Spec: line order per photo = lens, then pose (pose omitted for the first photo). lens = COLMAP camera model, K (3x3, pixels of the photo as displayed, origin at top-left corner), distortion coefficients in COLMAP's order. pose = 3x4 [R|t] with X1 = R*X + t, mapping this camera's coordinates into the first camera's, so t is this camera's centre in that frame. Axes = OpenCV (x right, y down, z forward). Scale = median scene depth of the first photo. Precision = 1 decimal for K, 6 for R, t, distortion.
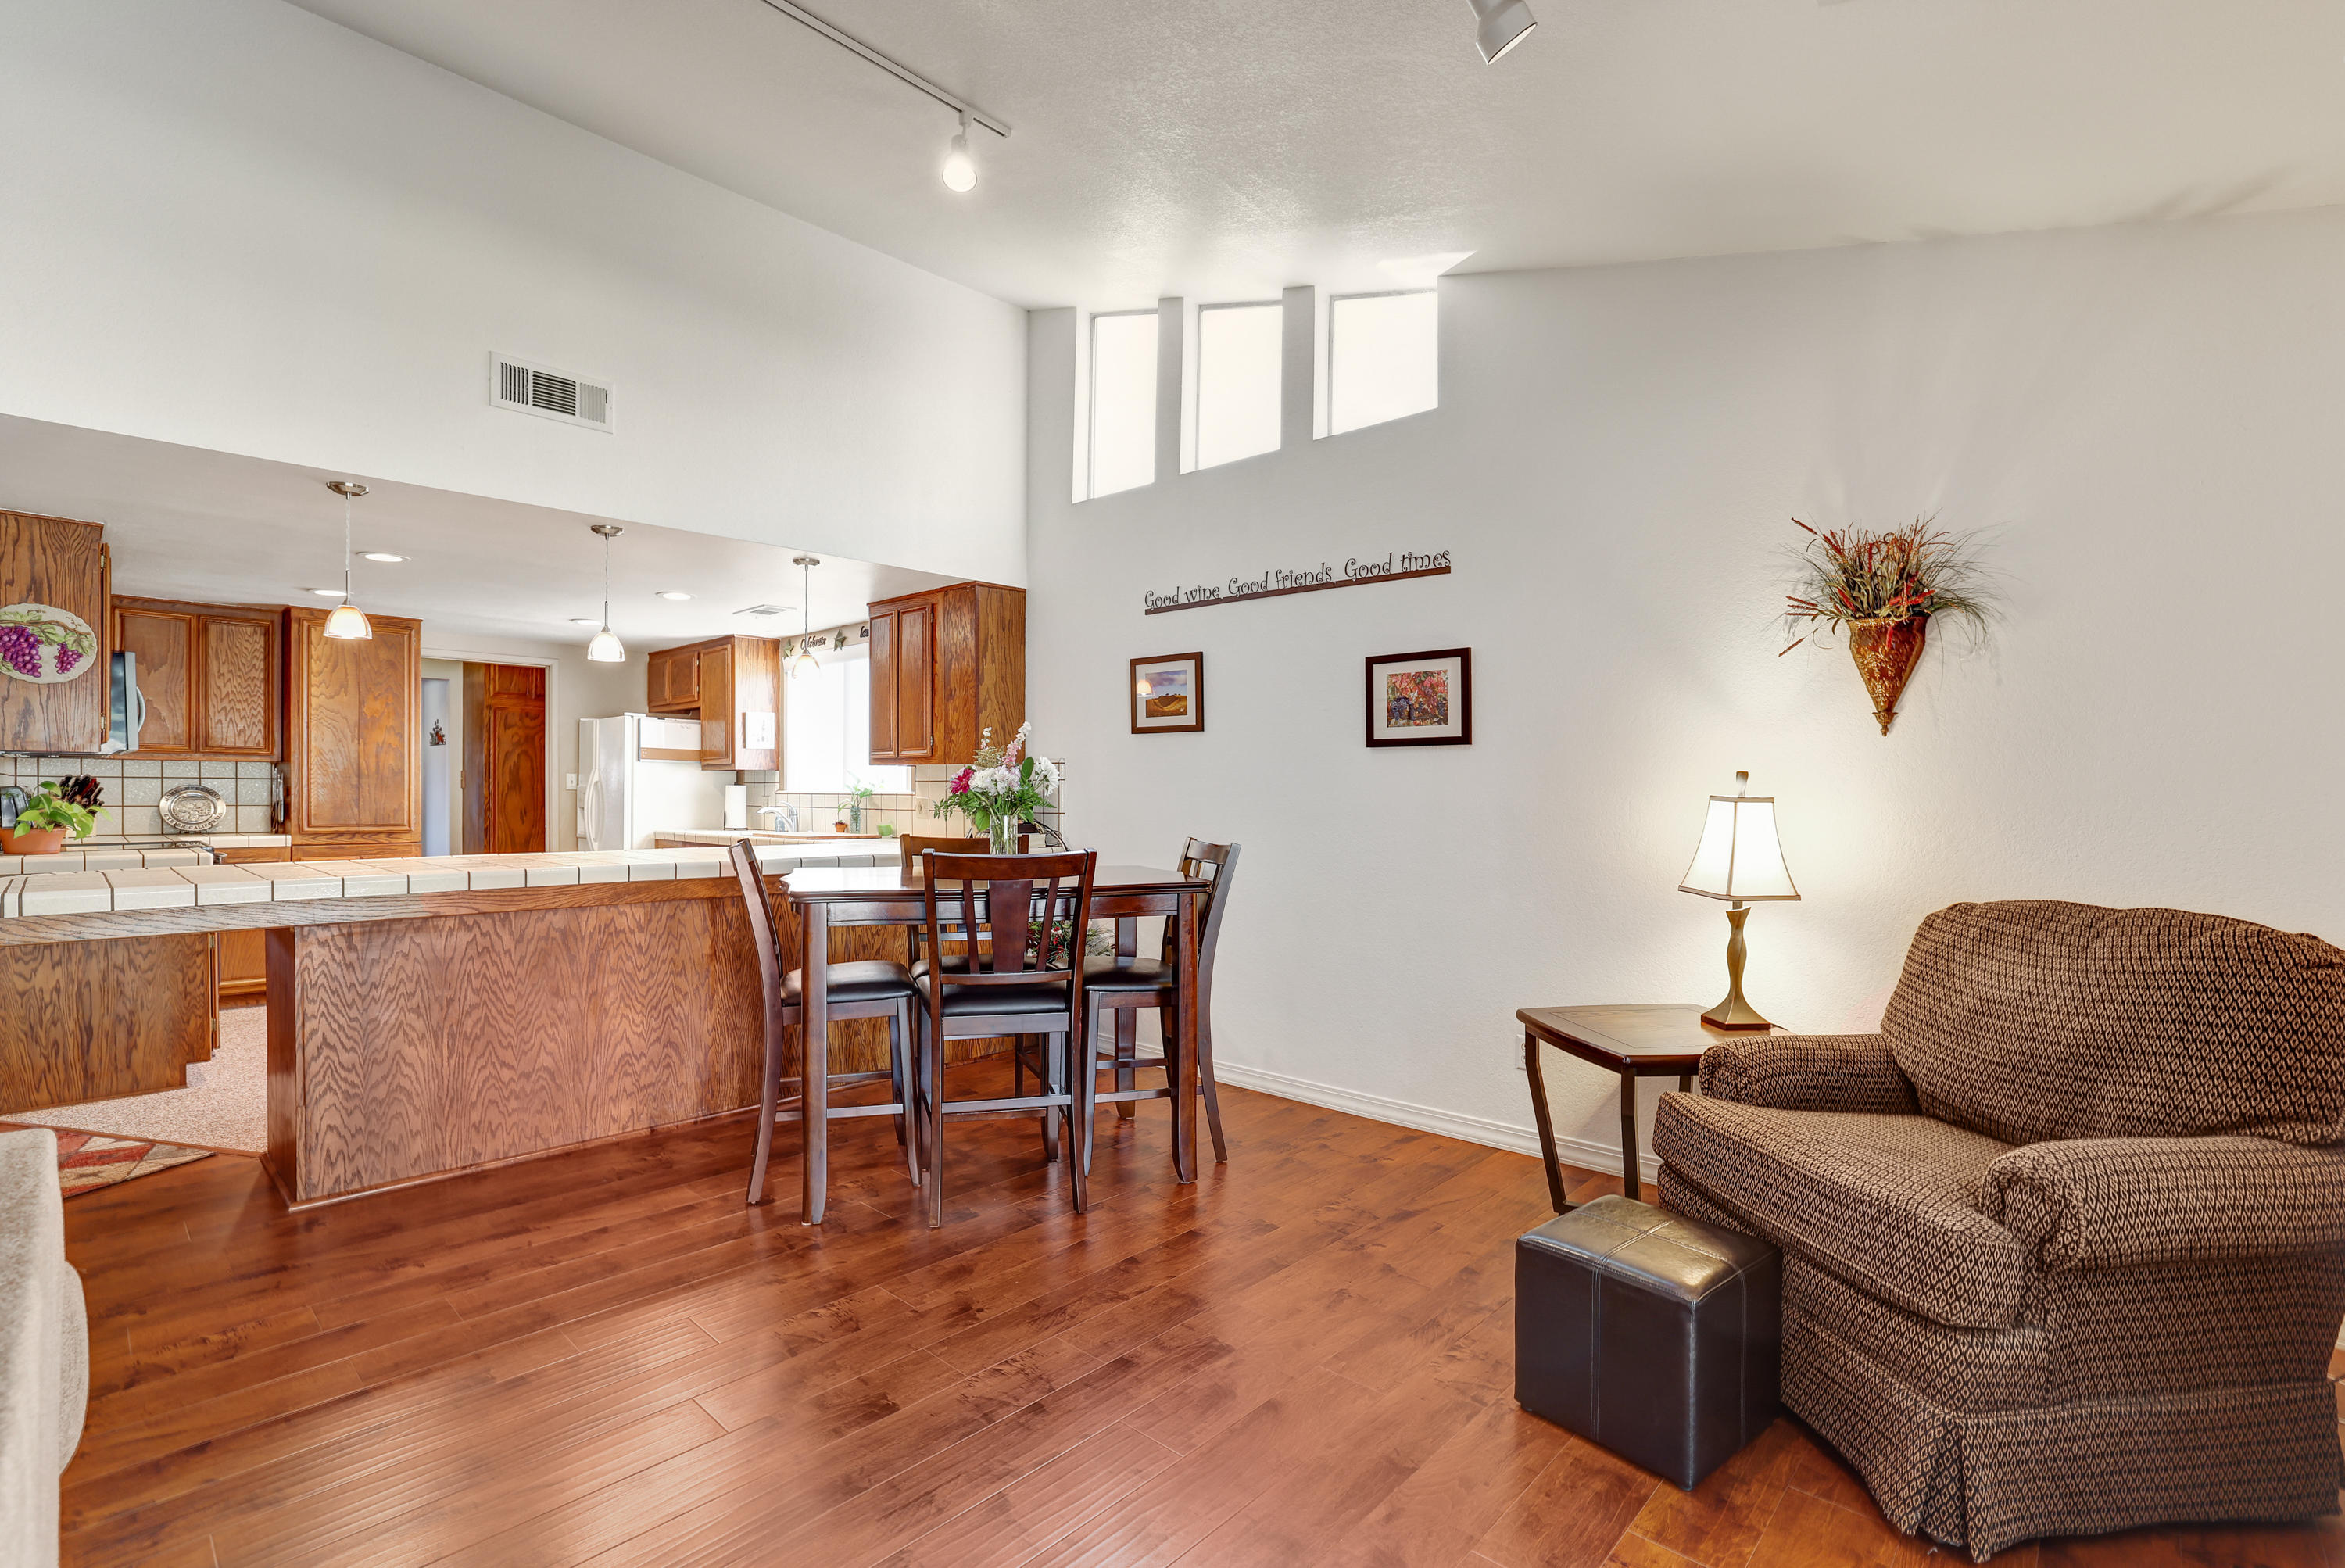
lens RADIAL K [[1067.5, 0, 1168.7], [0, 1067.5, 800.1], [0, 0, 1]] dist [-0.038013, 0.017062]
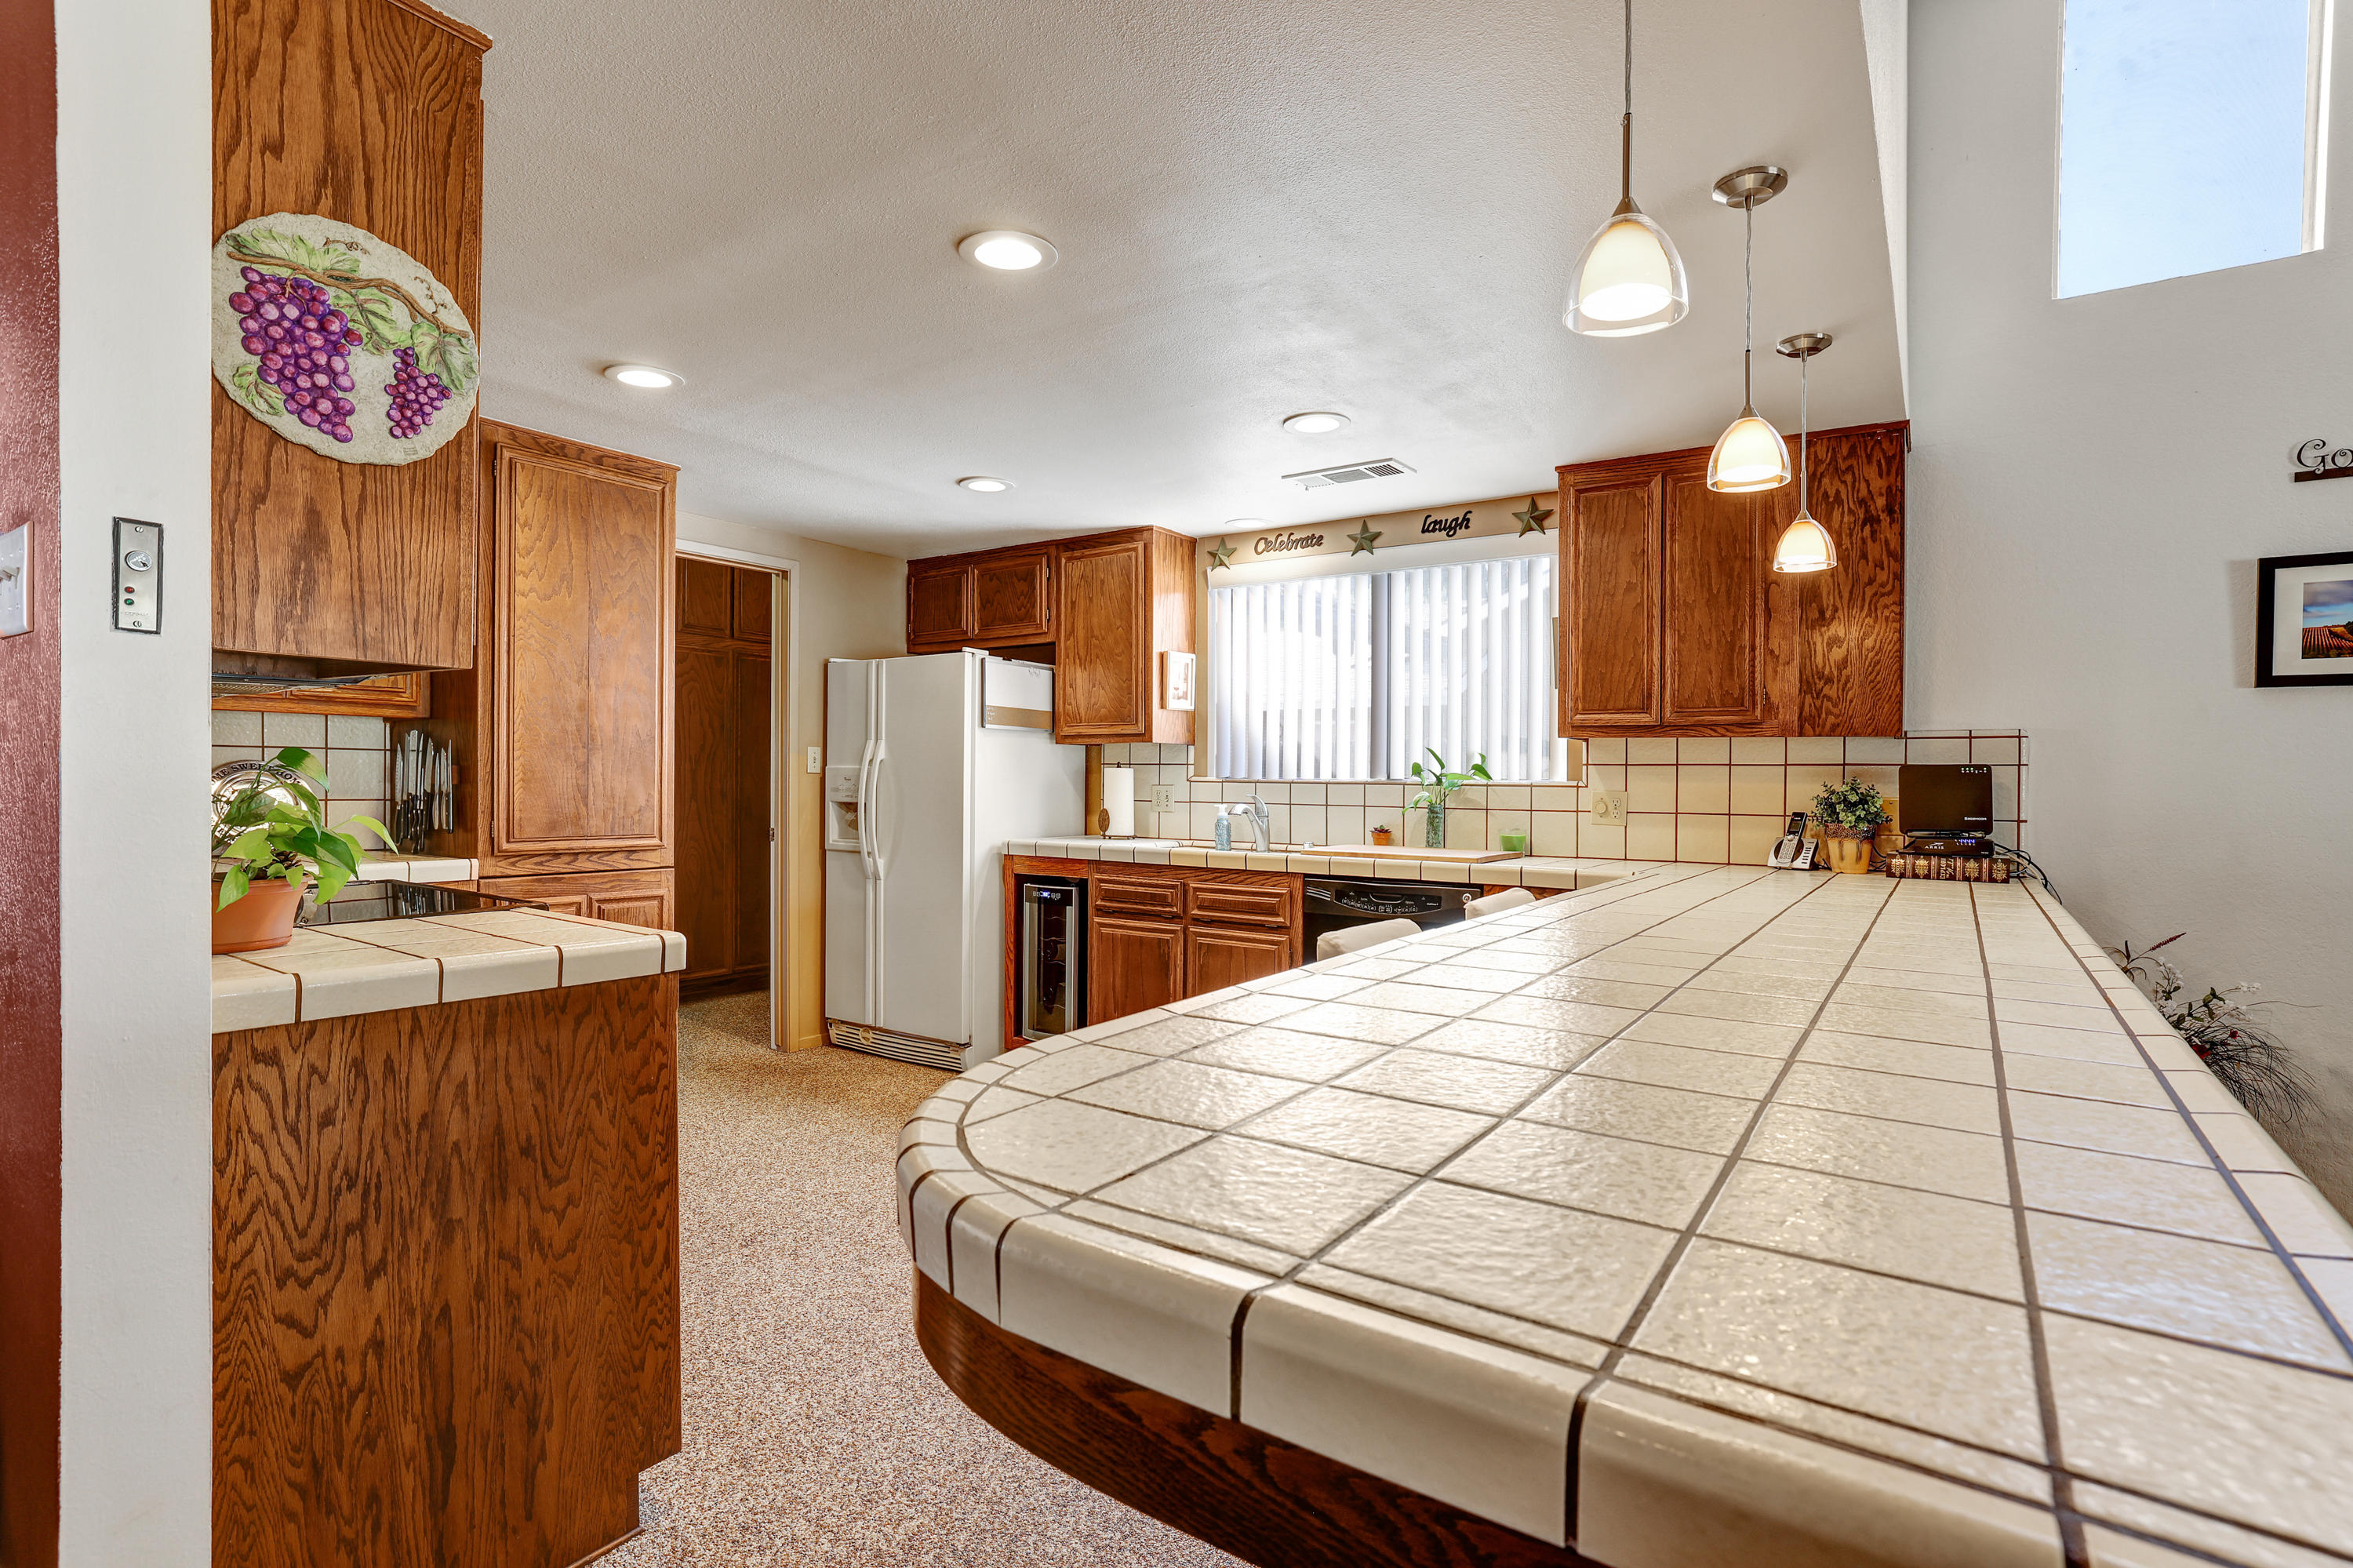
lens RADIAL K [[1133.3, 0, 1183.8], [0, 1133.3, 787.5], [0, 0, 1]] dist [-0.046189, 0.026270]
pose [[0.988602, 0.004603, 0.150485, -0.824499], [-0.004988, 0.999985, 0.002180, -0.006779], [-0.150473, -0.002906, 0.988610, 0.572544]]
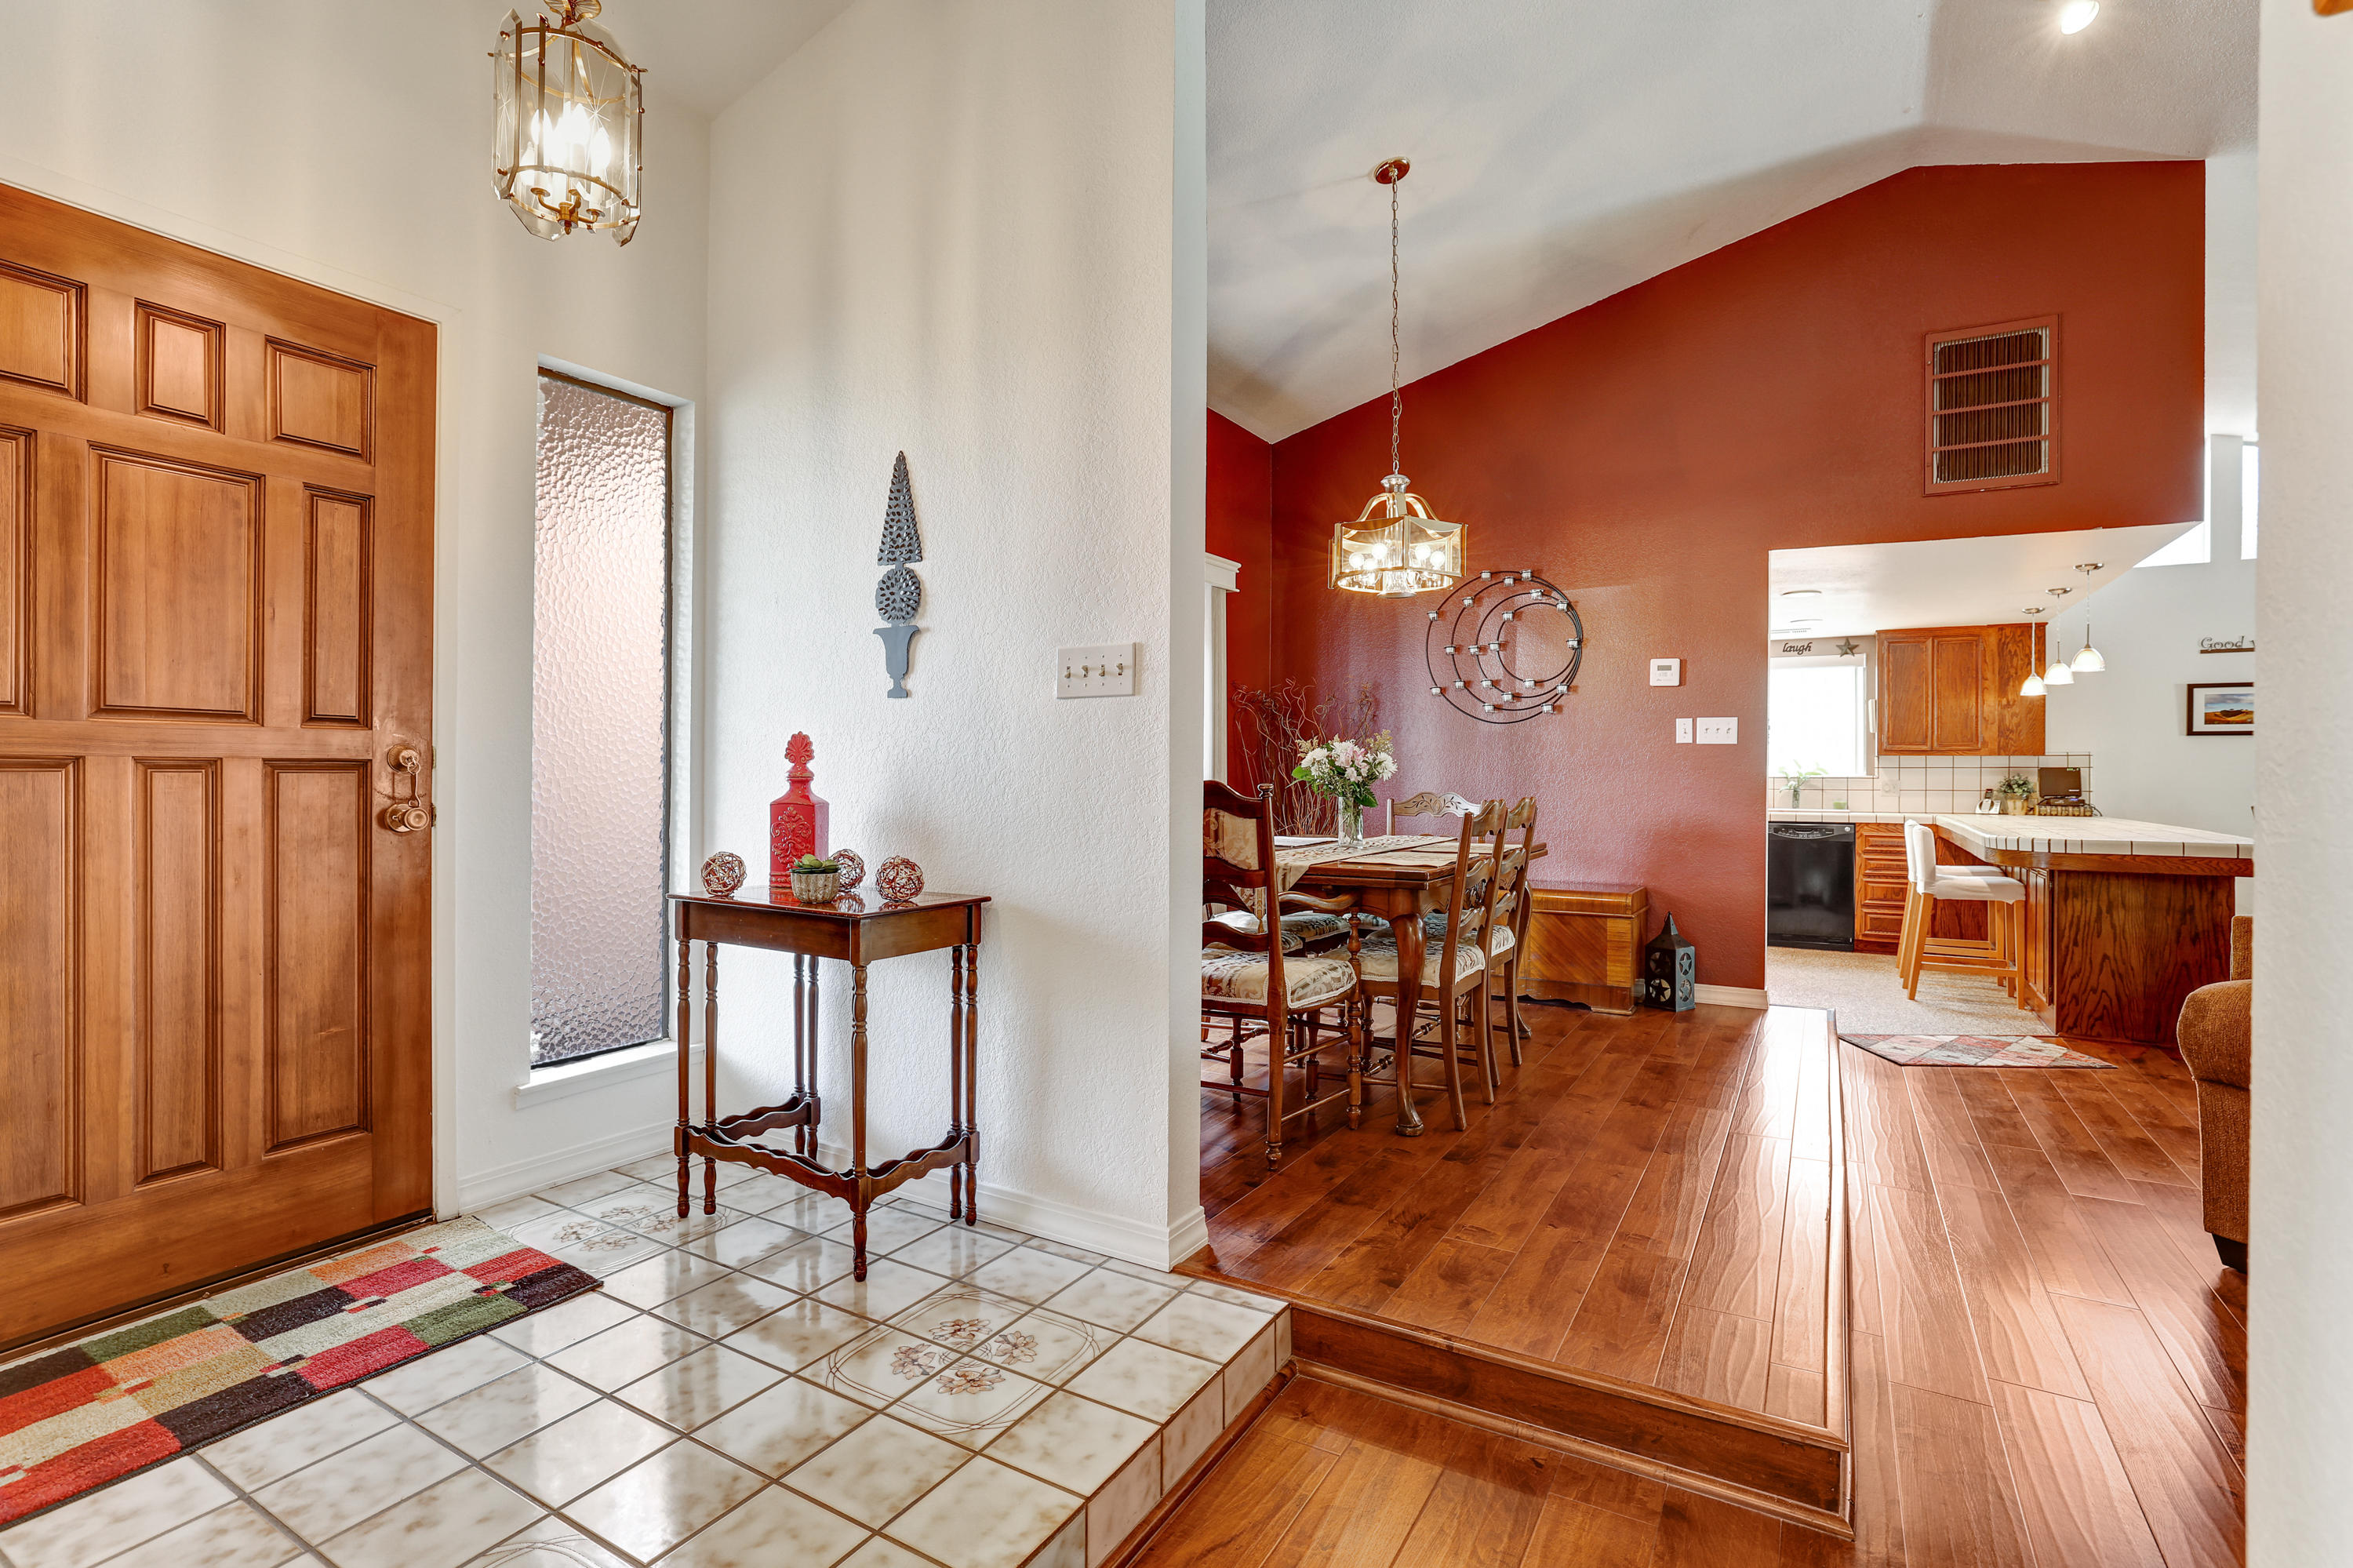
lens RADIAL K [[1099.5, 0, 1184.9], [0, 1099.5, 776.8], [0, 0, 1]] dist [-0.047218, 0.022400]
pose [[0.975325, -0.002736, 0.220755, -1.965753], [0.003415, 0.999991, -0.002695, -0.008577], [-0.220746, 0.003382, 0.975326, -0.136435]]
